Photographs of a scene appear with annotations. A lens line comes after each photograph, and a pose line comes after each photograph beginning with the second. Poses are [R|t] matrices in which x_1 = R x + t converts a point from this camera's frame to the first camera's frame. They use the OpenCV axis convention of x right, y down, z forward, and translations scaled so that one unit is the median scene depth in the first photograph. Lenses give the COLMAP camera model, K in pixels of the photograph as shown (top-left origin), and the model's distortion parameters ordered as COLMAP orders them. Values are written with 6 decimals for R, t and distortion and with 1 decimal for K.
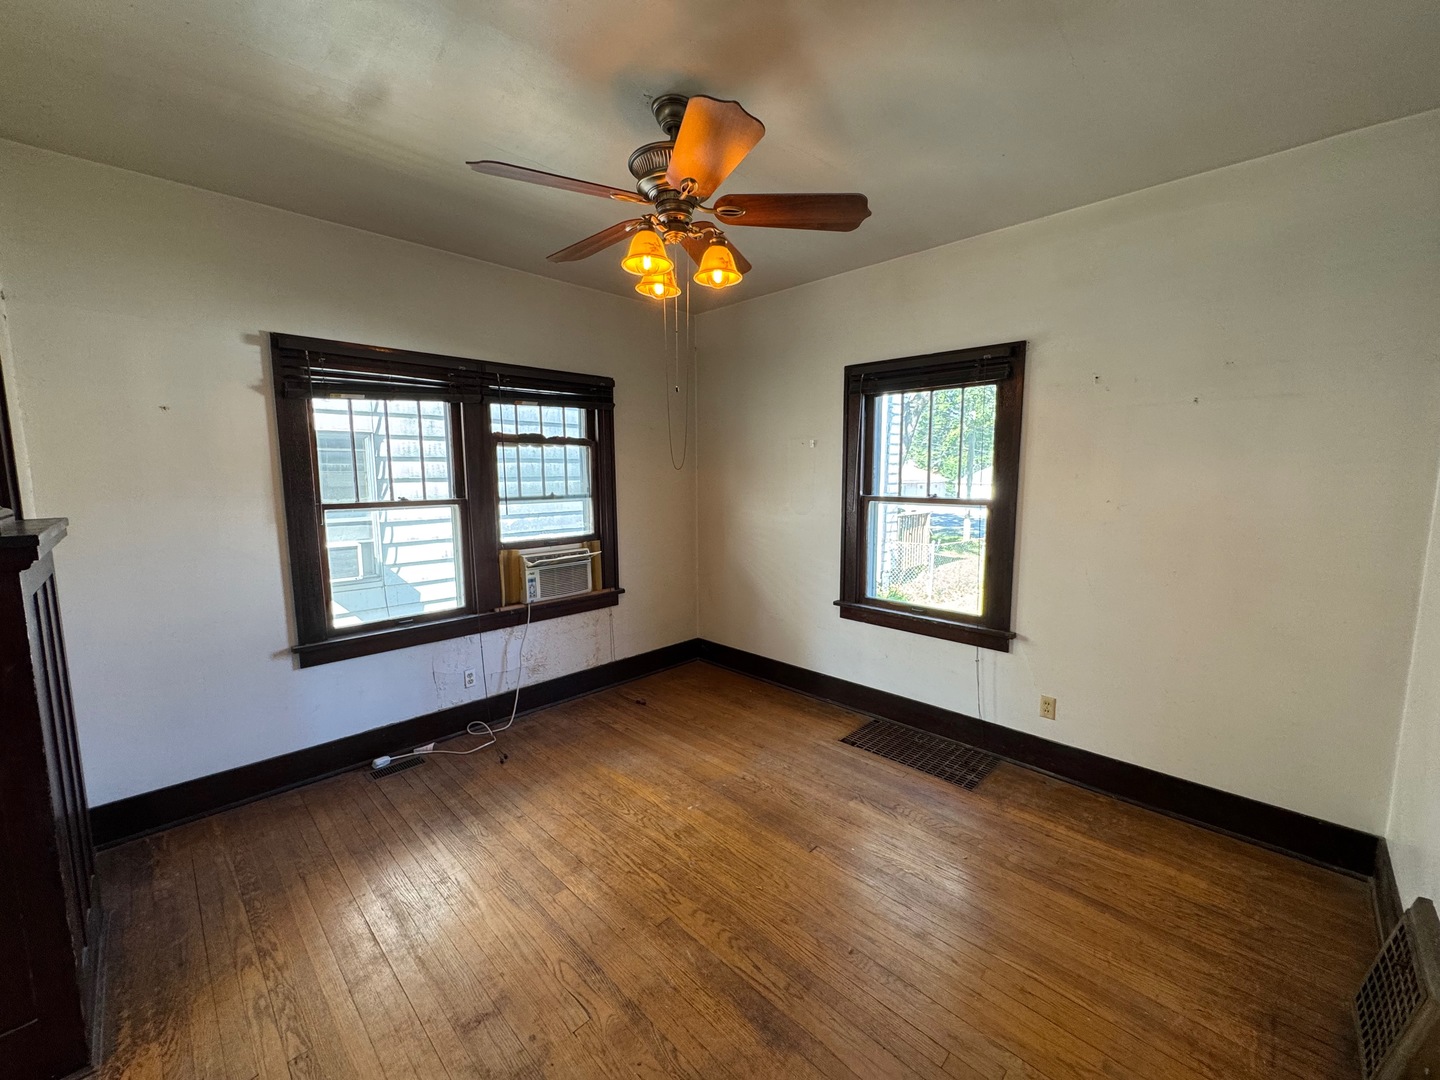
lens RADIAL K [[577.3, 0, 720.0], [0, 577.3, 540.0], [0, 0, 1]] dist [-0.000588, 0.000244]
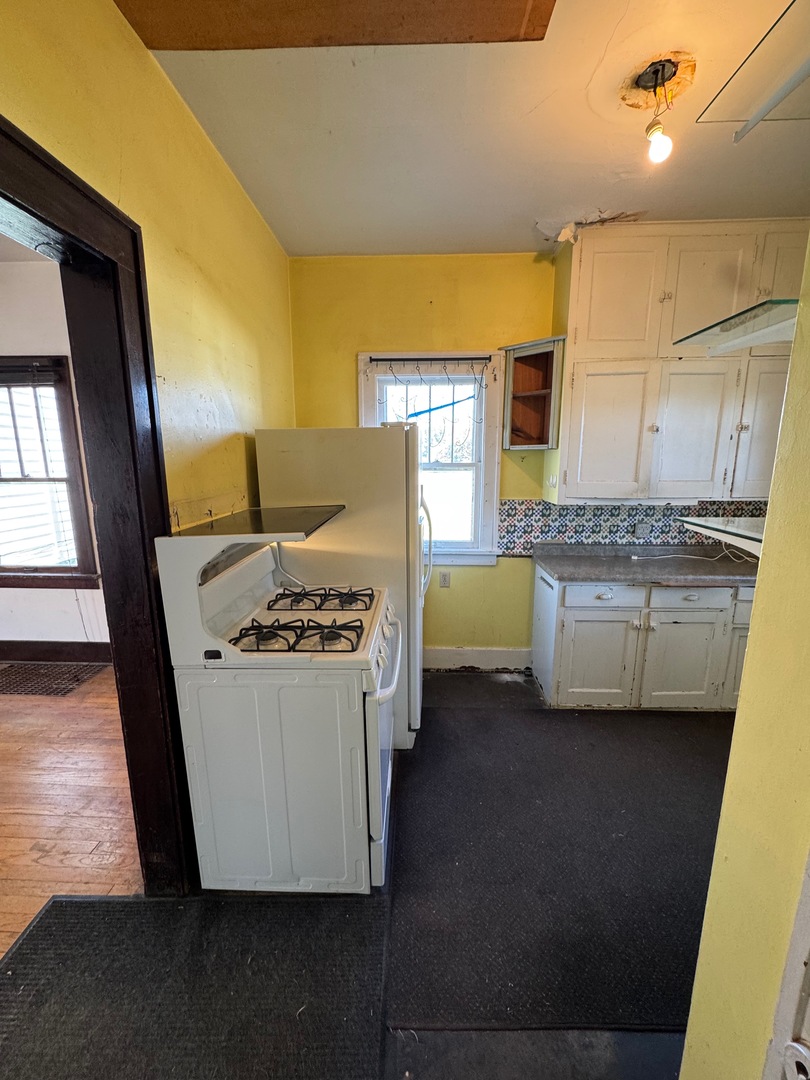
lens RADIAL K [[432.9, 0, 405.0], [0, 432.9, 540.0], [0, 0, 1]] dist [-0.000588, 0.000244]
pose [[0.737922, -0.123906, 0.663414, 0.350129], [0.079652, 0.992121, 0.096701, 0.035951], [-0.670169, -0.018516, 0.741977, -0.236616]]
